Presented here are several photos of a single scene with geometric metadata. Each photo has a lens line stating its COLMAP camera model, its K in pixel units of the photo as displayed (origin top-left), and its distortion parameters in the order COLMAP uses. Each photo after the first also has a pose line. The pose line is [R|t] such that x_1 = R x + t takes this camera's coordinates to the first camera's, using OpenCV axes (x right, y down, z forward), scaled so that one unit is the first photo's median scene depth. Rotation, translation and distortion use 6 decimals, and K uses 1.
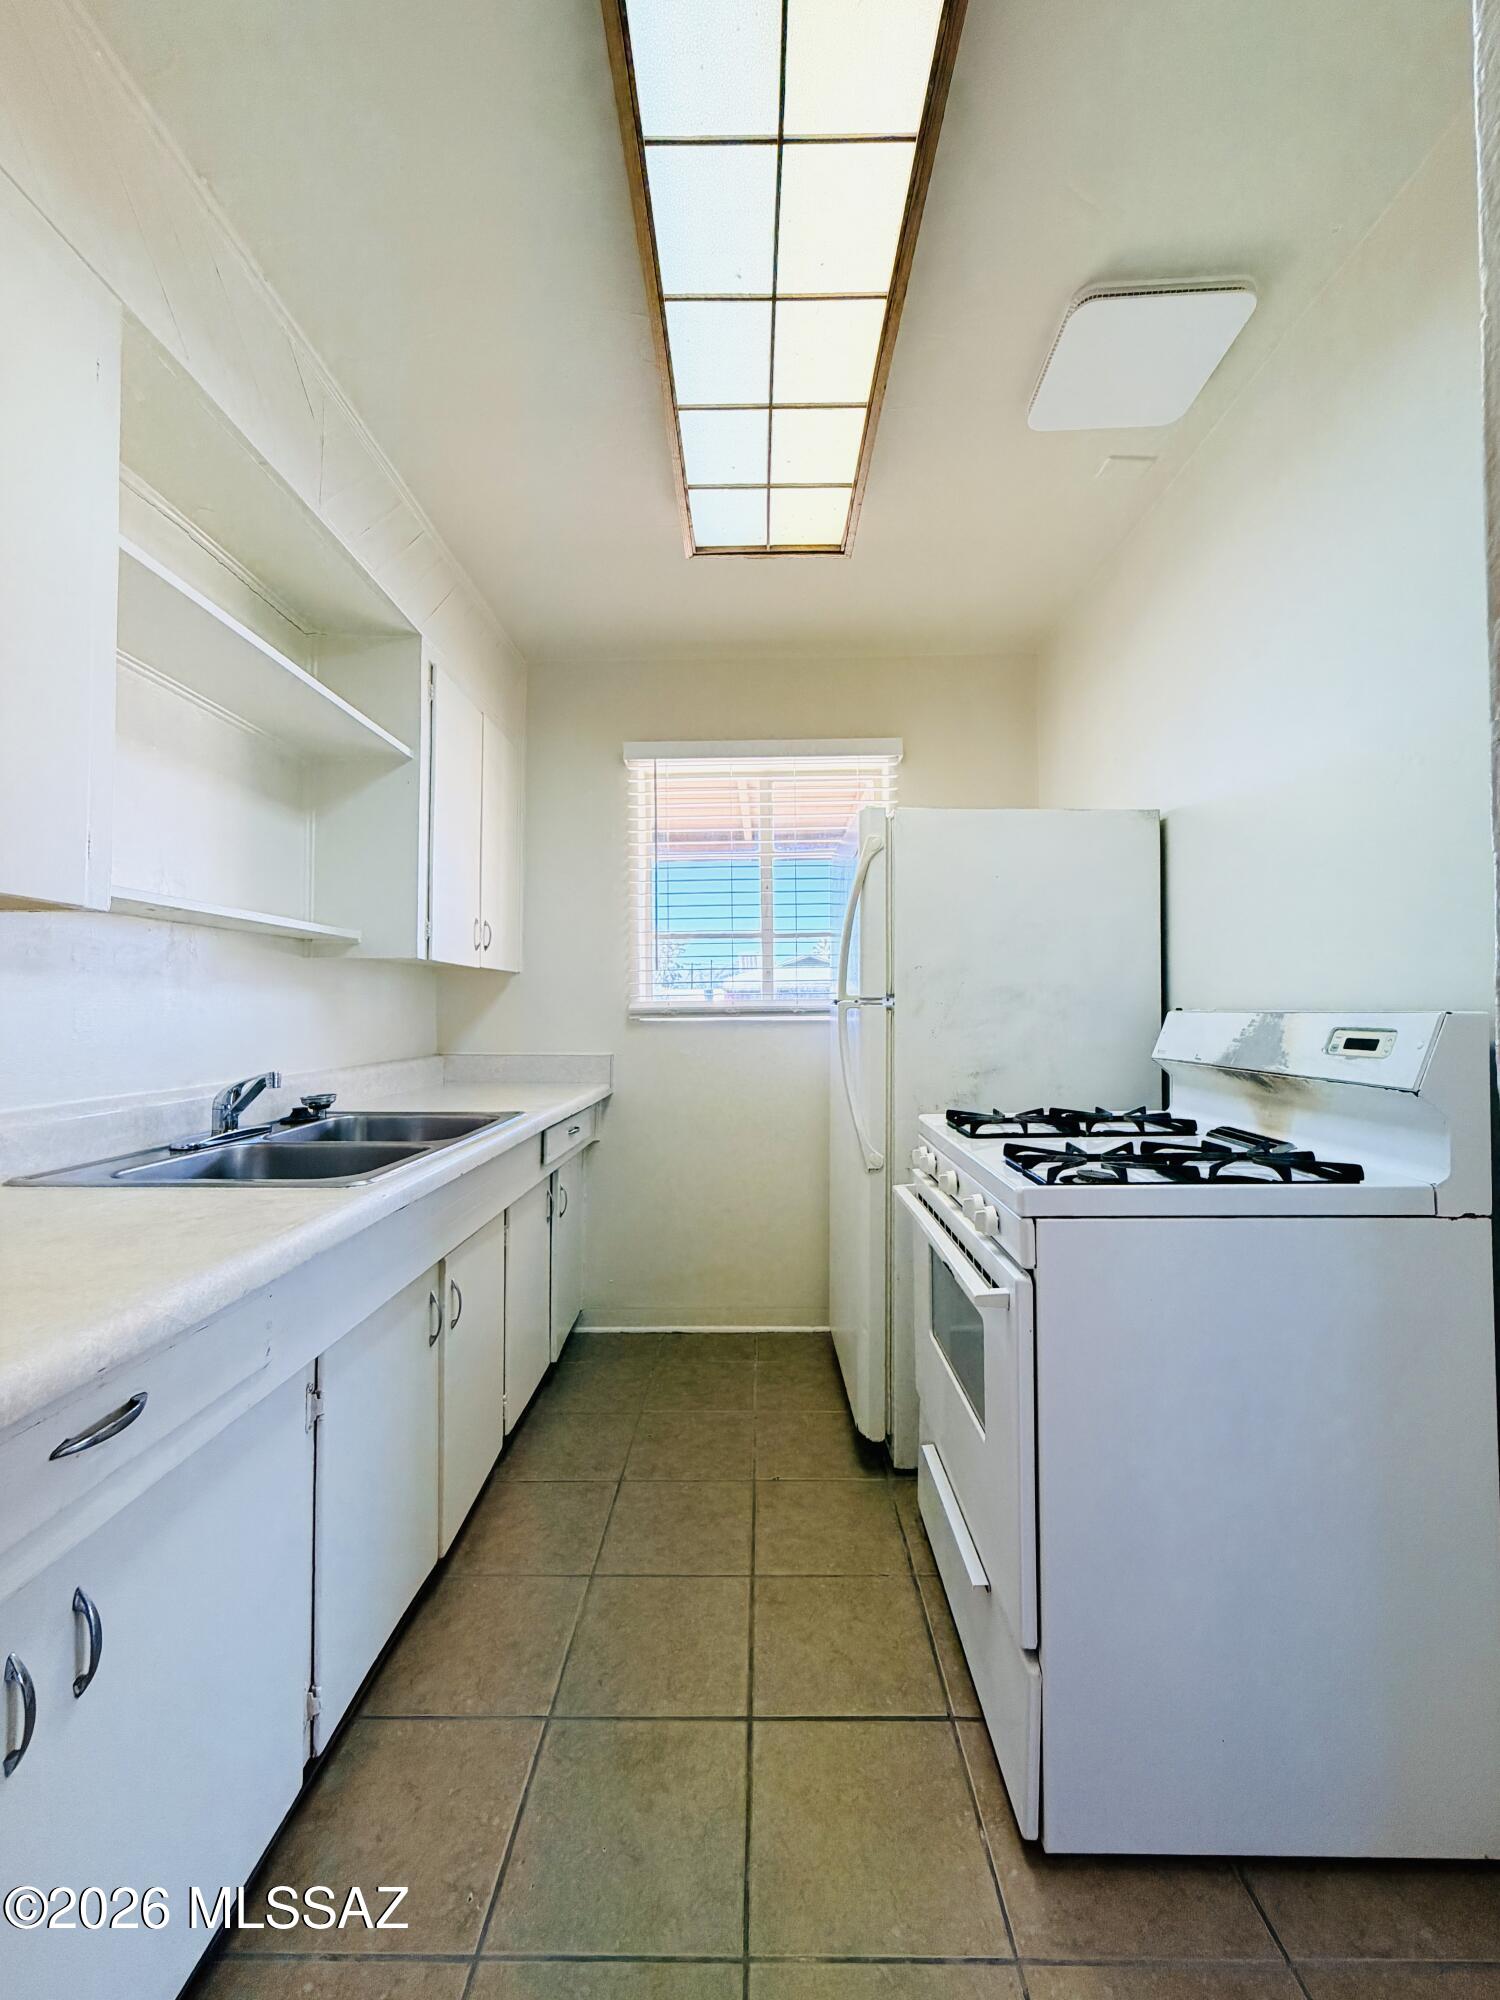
lens RADIAL K [[798.8, 0, 742.7], [0, 798.8, 996.7], [0, 0, 1]] dist [-0.001344, 0.001324]
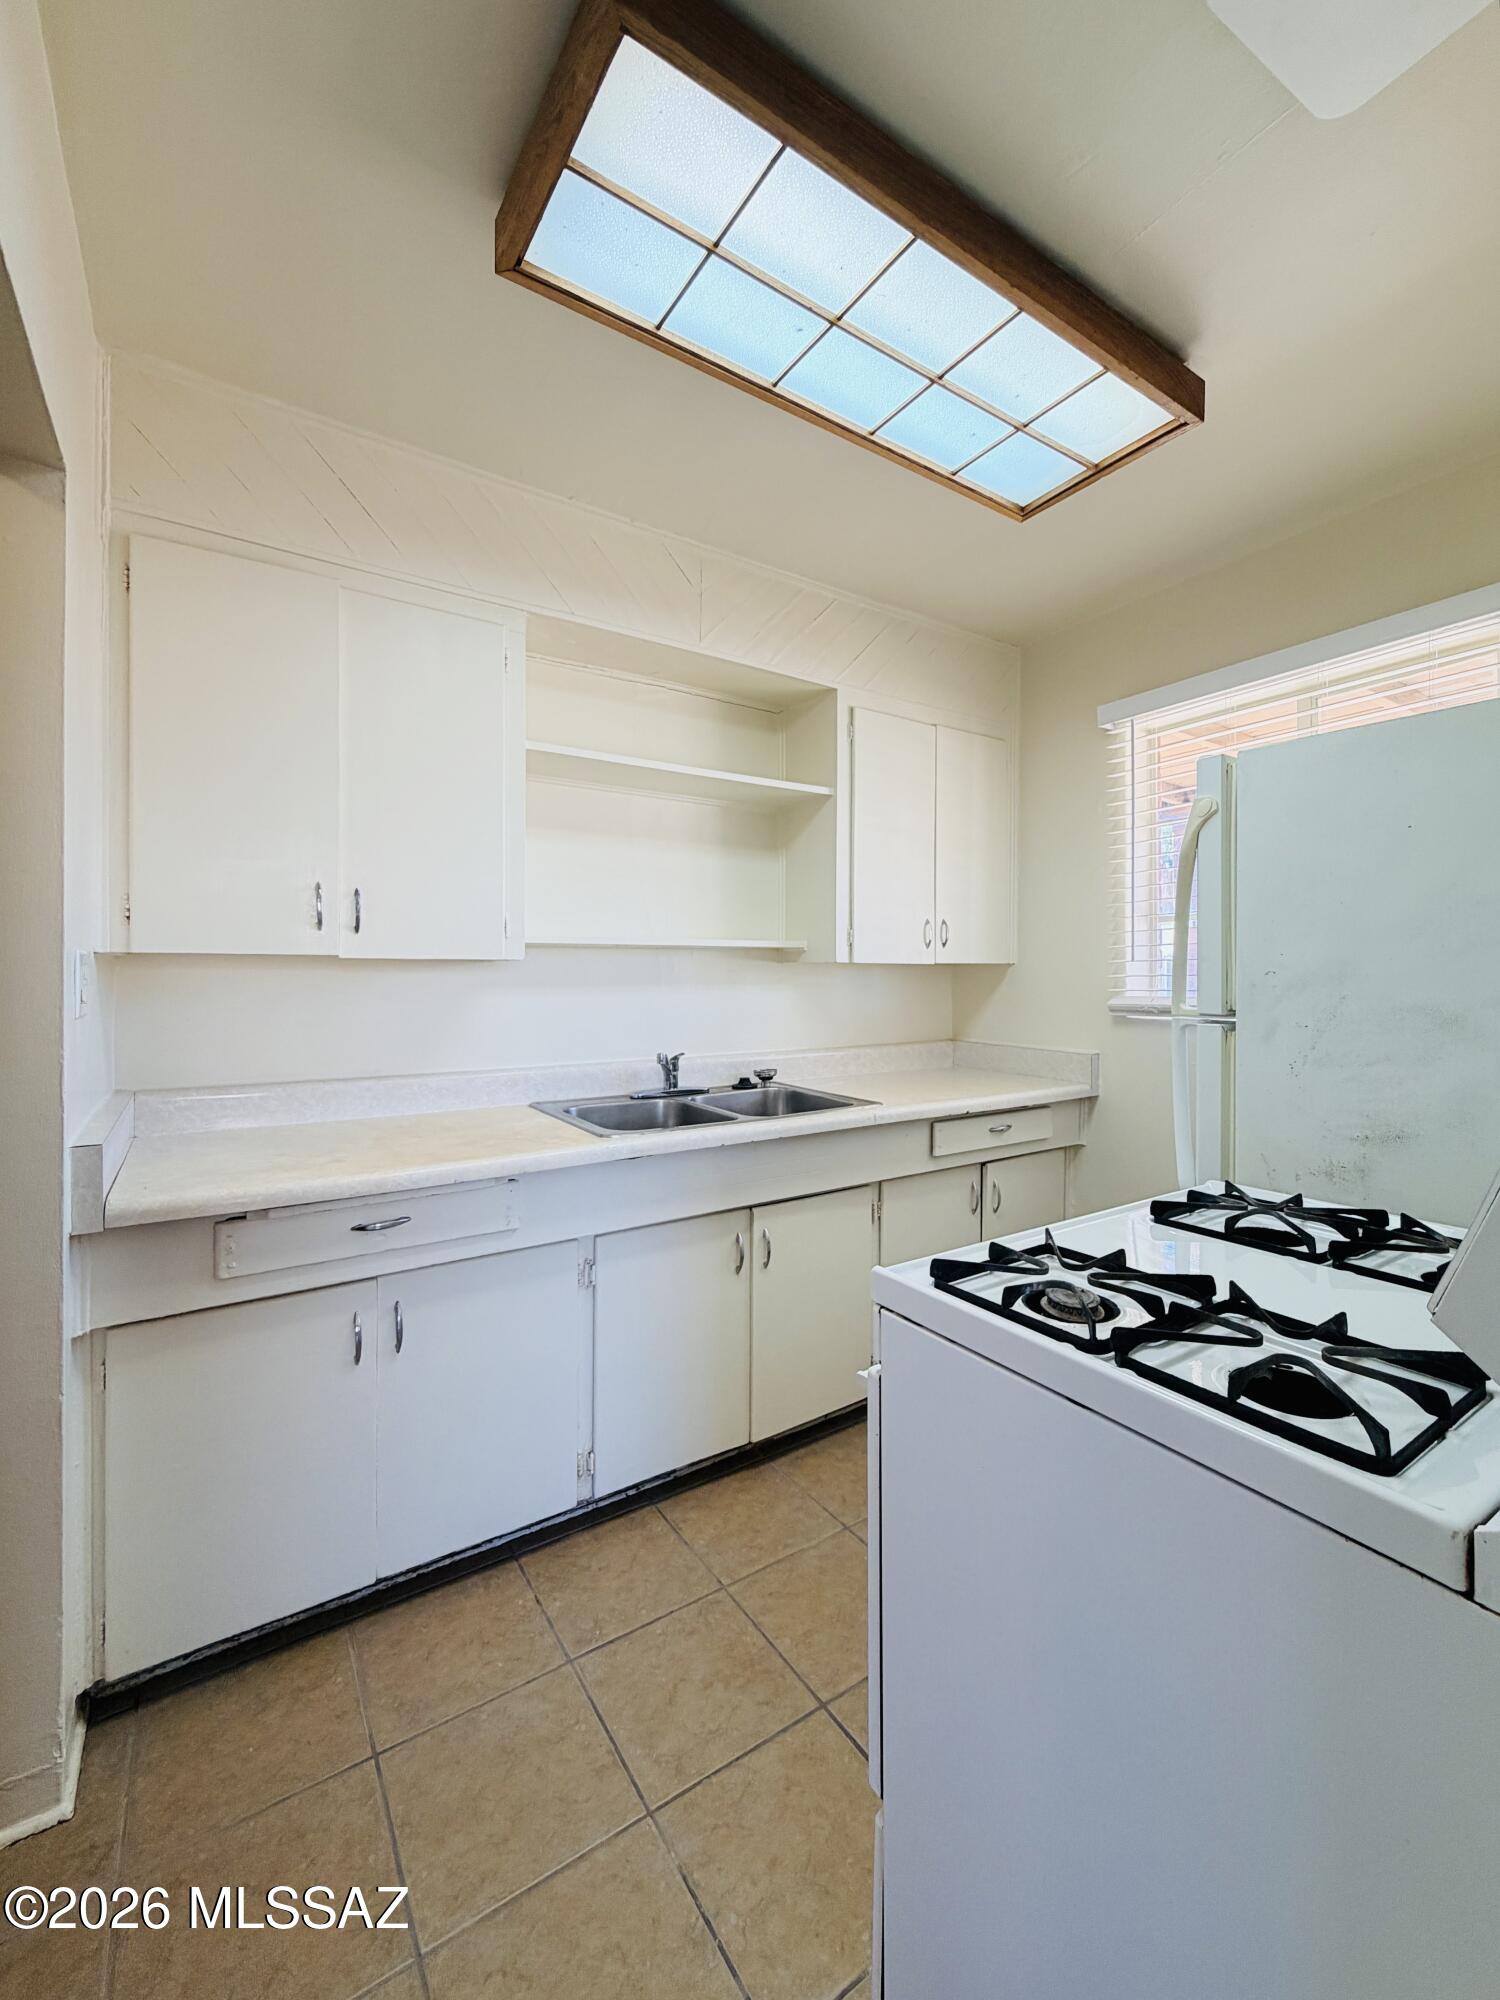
lens RADIAL K [[798.8, 0, 722.2], [0, 798.8, 976.5], [0, 0, 1]] dist [-0.001344, 0.001324]
pose [[0.564291, 0.004055, -0.825566, 0.539994], [0.012963, 0.999821, 0.013771, -0.051289], [0.825474, -0.018472, 0.564138, 0.210071]]
